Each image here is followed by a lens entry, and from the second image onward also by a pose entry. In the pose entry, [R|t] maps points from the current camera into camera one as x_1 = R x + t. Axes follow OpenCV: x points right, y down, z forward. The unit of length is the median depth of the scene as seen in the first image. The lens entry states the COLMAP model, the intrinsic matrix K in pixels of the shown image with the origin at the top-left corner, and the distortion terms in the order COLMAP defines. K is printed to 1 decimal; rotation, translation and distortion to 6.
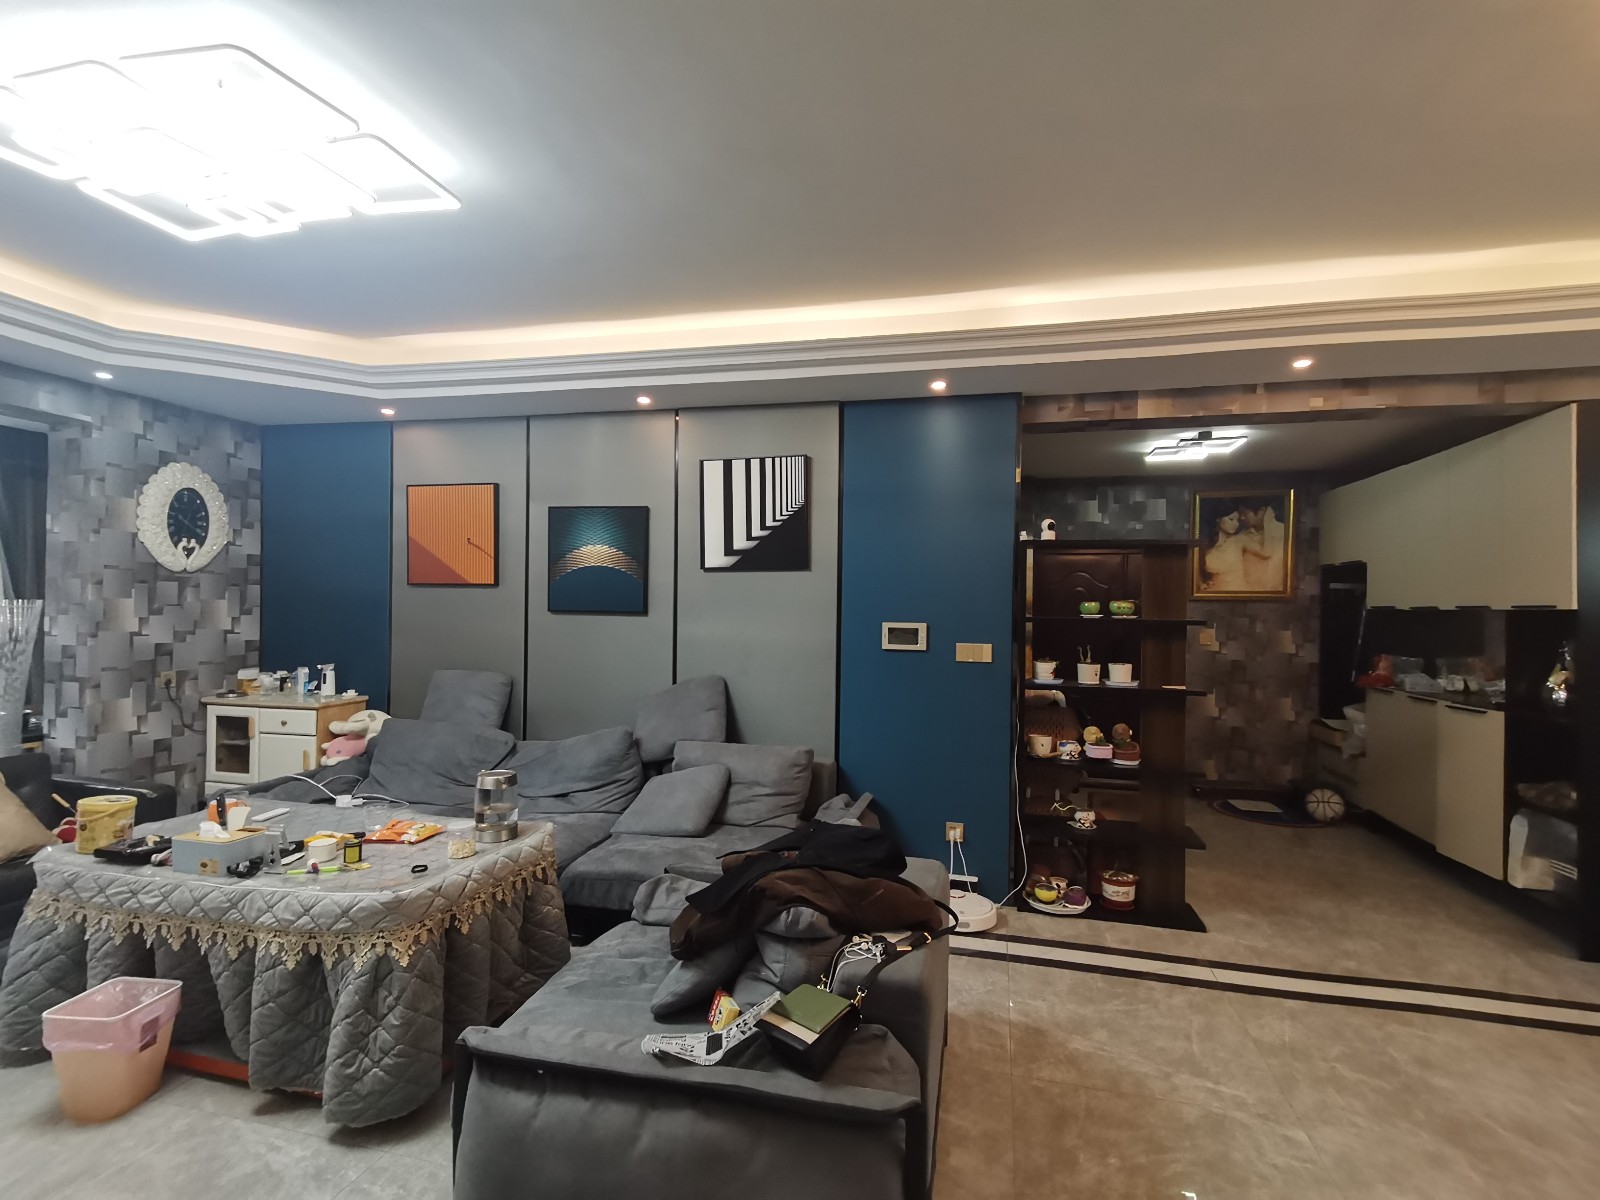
lens RADIAL K [[684.7, 0, 800.0], [0, 684.7, 600.0], [0, 0, 1]] dist [0.002378, -0.014807]
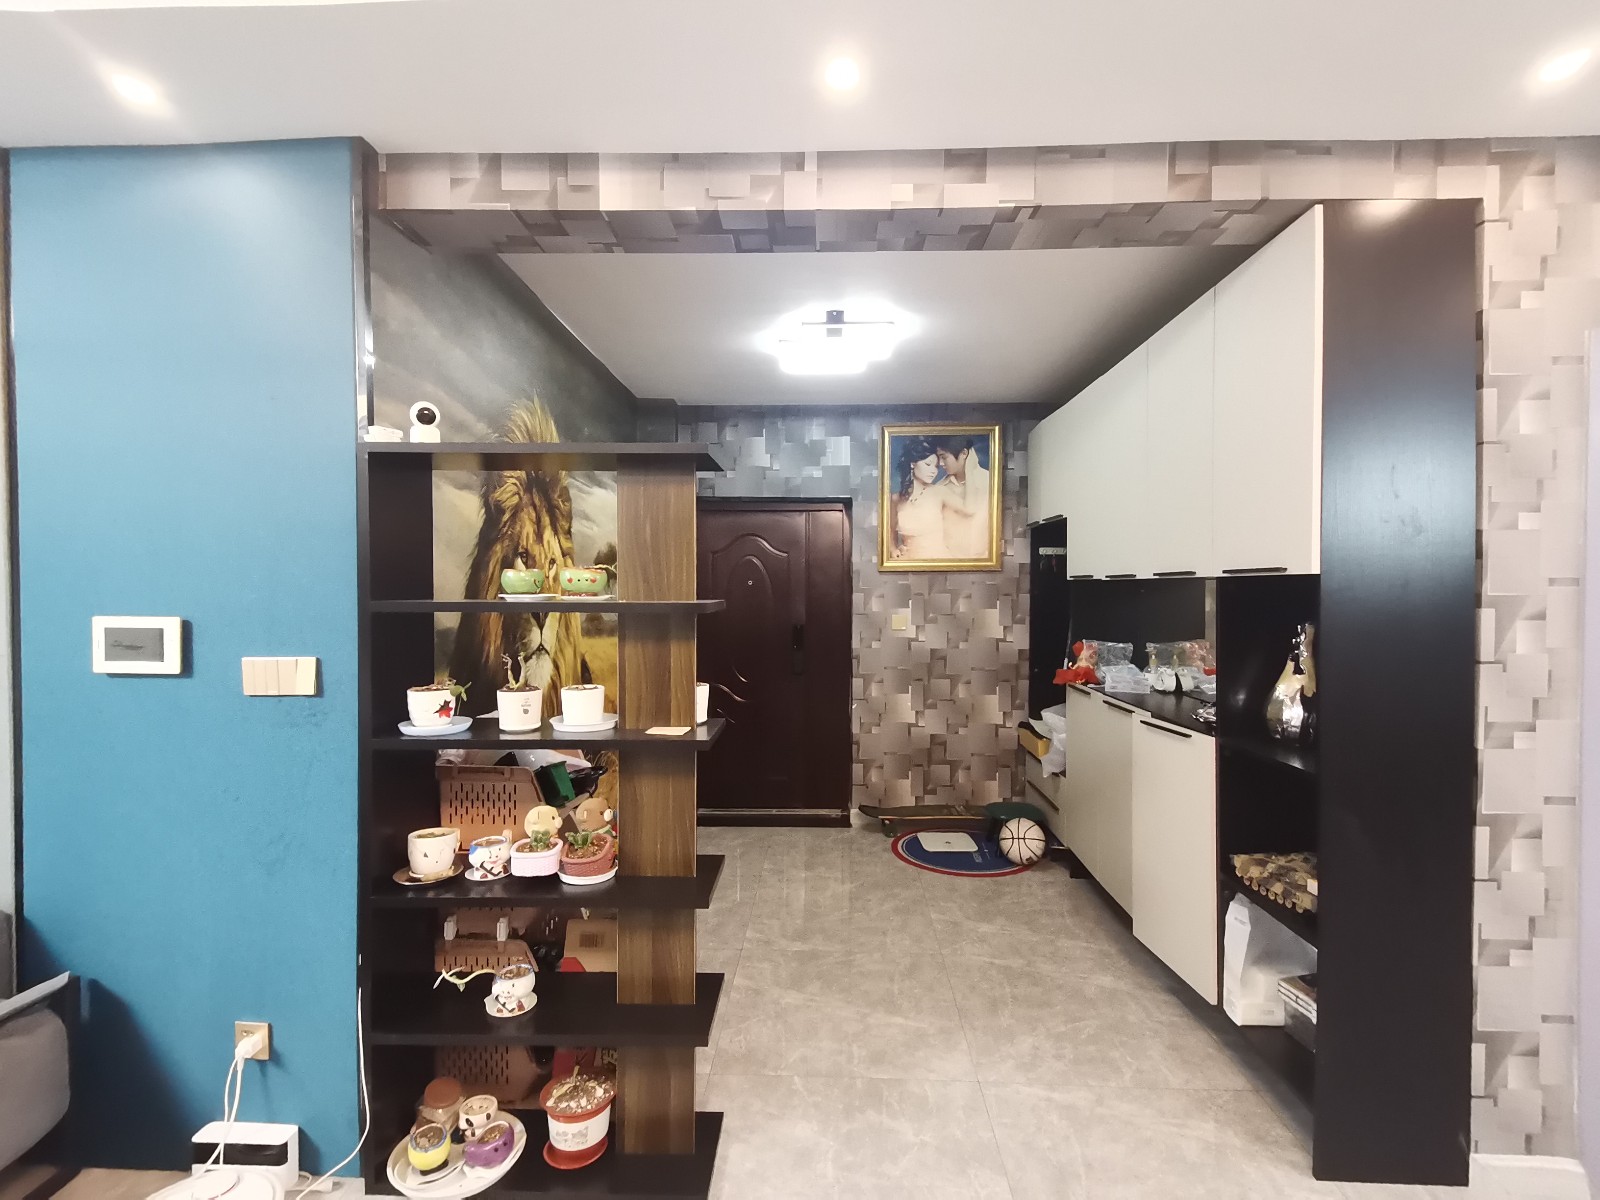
lens RADIAL K [[684.7, 0, 800.0], [0, 684.7, 600.0], [0, 0, 1]] dist [0.002378, -0.014807]
pose [[0.974441, -0.019722, 0.223776, 0.411756], [0.013503, 0.999480, 0.029288, 0.011449], [-0.224237, -0.025518, 0.974201, 0.365468]]
